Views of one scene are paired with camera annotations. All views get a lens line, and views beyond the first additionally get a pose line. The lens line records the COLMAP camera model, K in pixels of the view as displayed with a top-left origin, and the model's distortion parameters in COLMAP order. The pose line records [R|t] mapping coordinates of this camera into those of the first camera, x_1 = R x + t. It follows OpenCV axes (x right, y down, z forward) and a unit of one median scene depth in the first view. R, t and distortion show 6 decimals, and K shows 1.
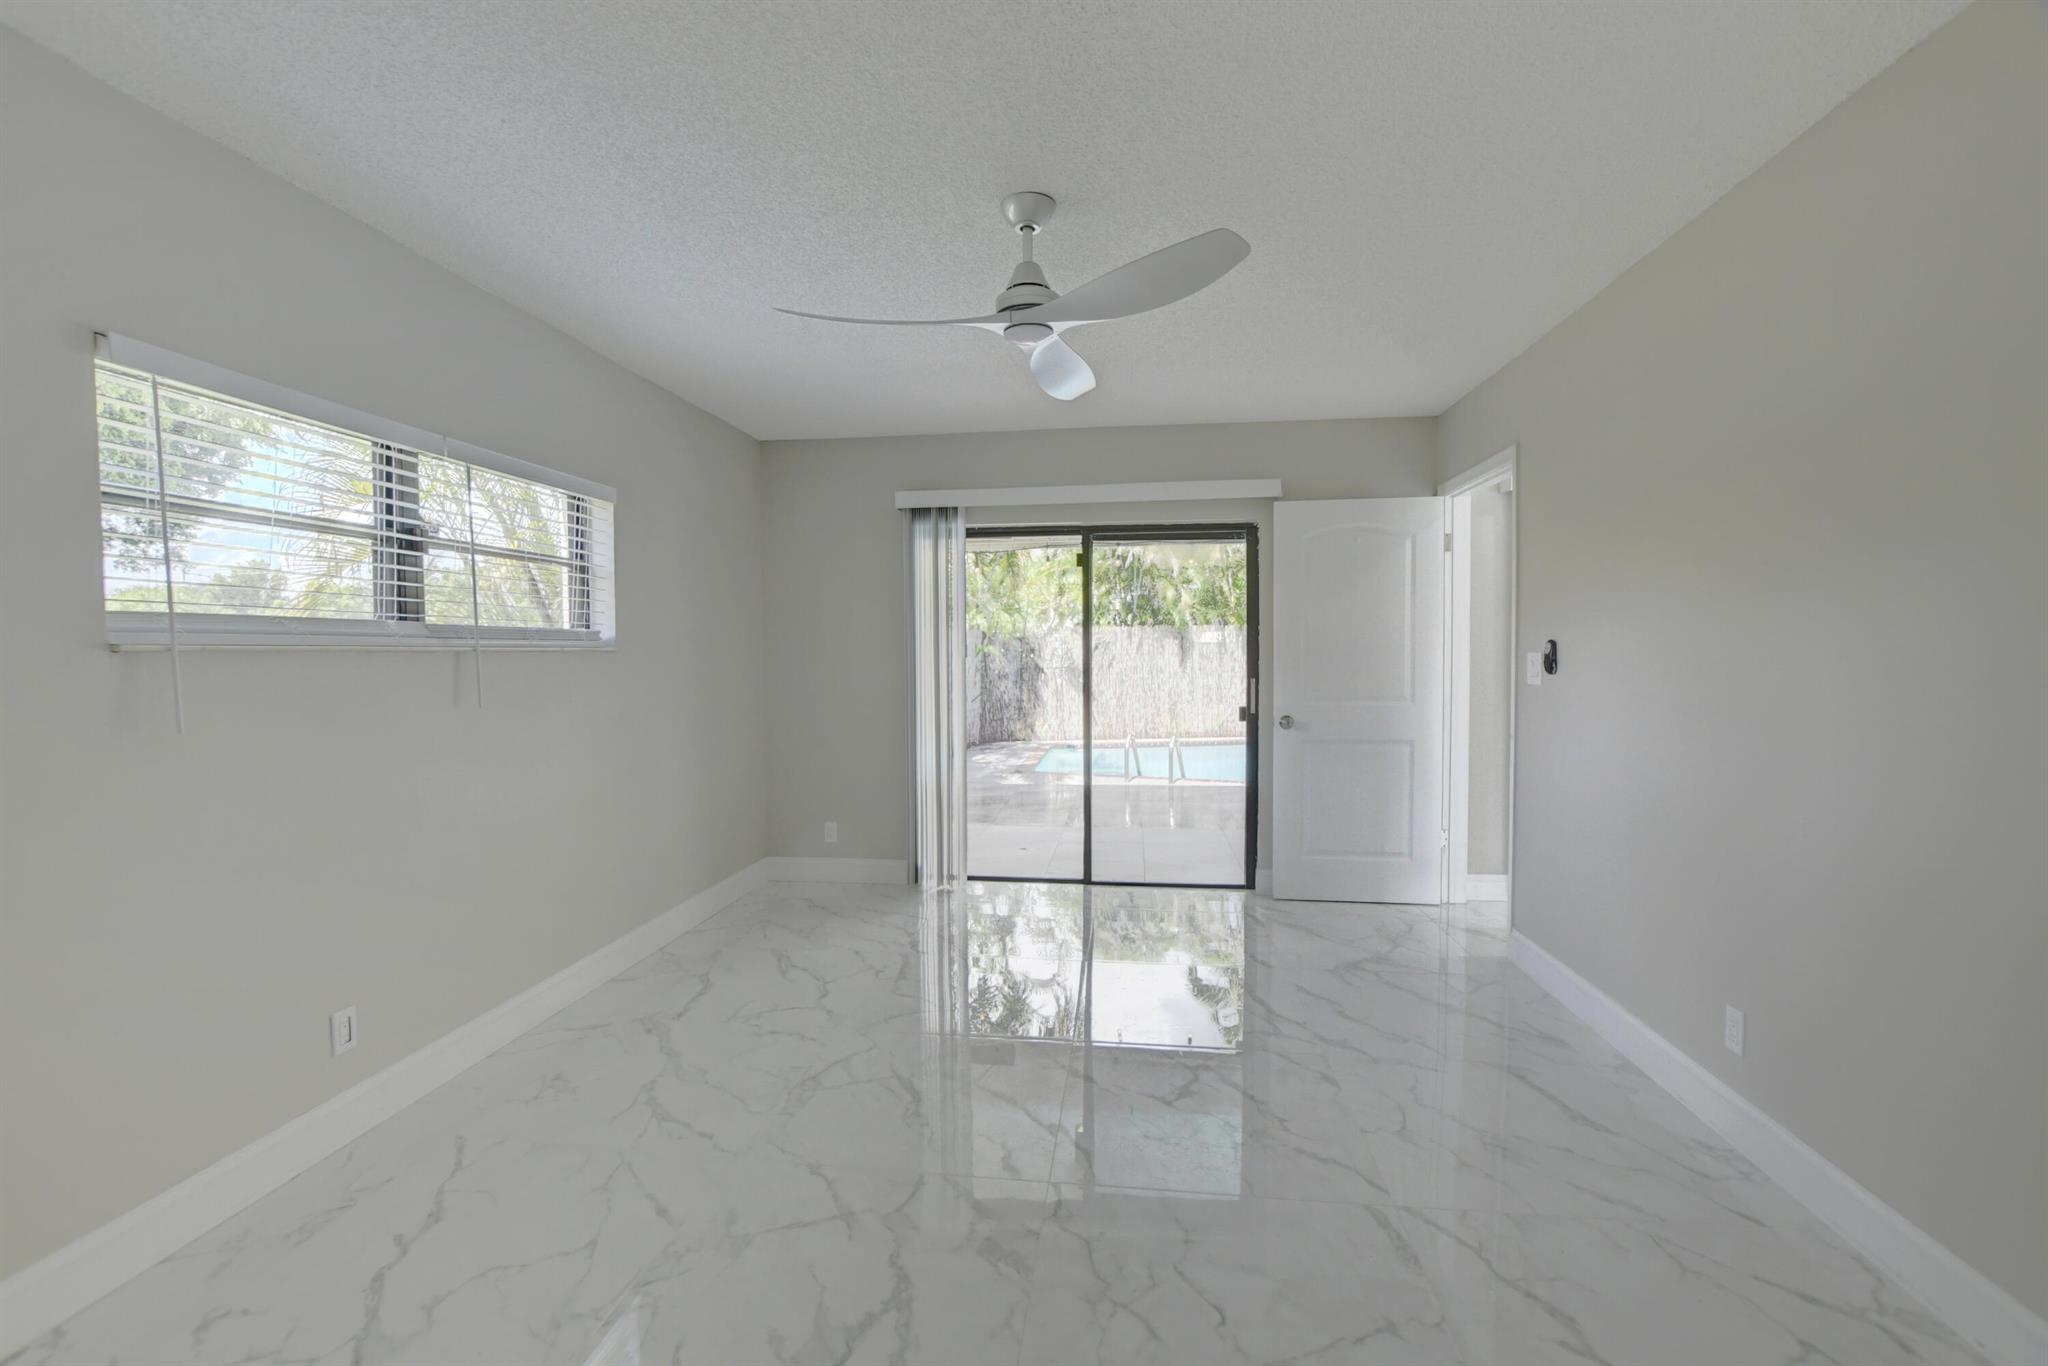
lens RADIAL K [[904.9, 0, 1029.7], [0, 904.9, 688.0], [0, 0, 1]] dist [-0.025073, 0.000939]
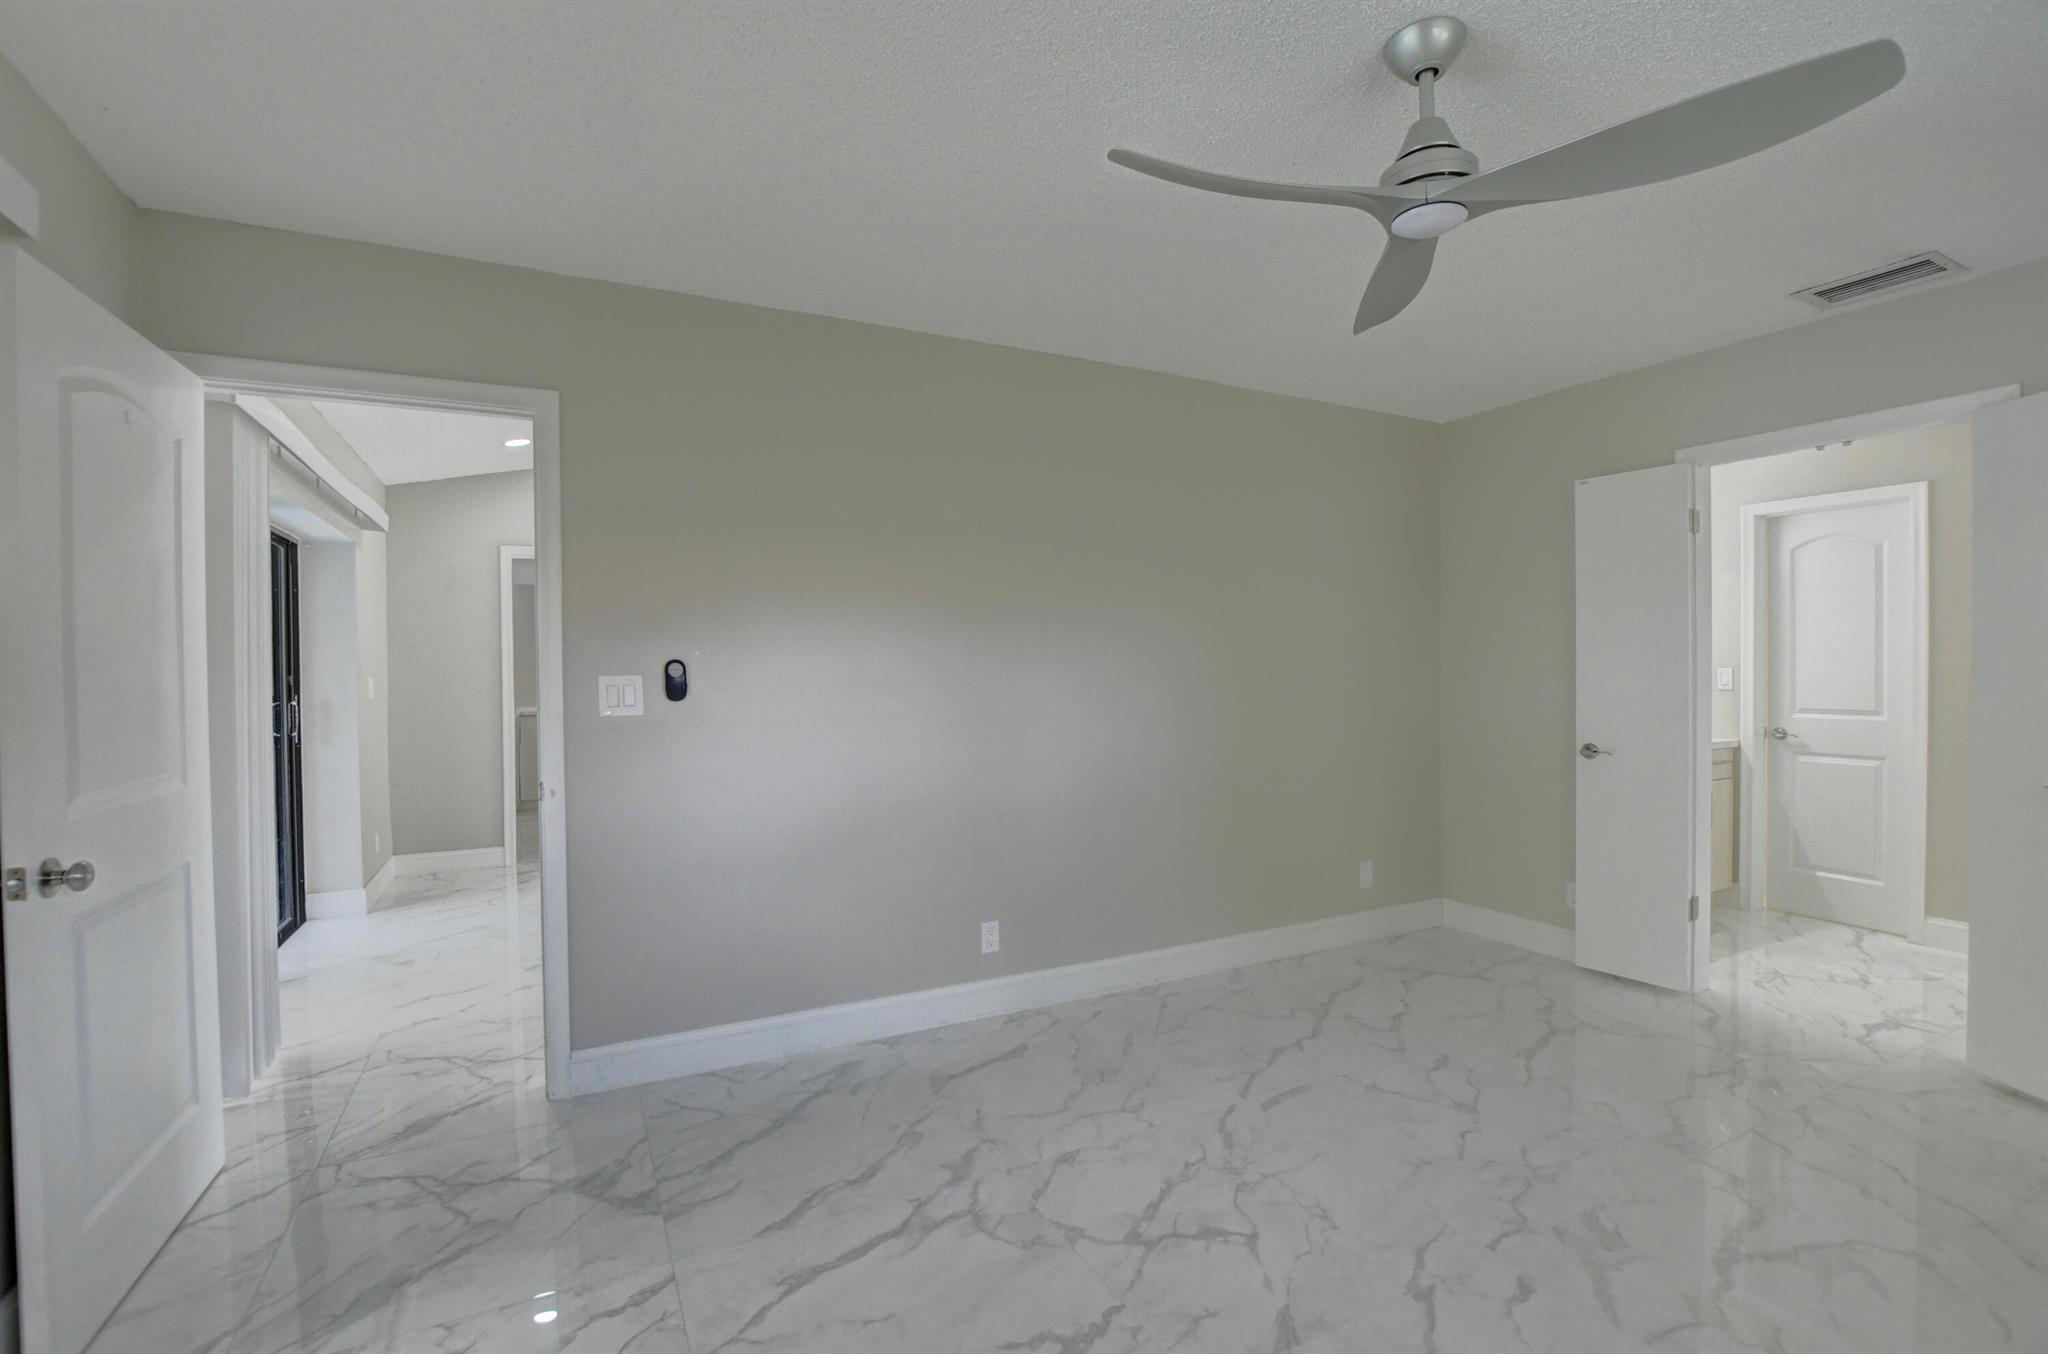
lens RADIAL K [[894.8, 0, 1006.9], [0, 894.8, 680.6], [0, 0, 1]] dist [-0.022893, 0.000347]
pose [[-0.543371, -0.003067, 0.839487, -0.408073], [0.043336, 0.998558, 0.031697, -0.067757], [-0.838373, 0.053603, -0.542455, 1.674310]]
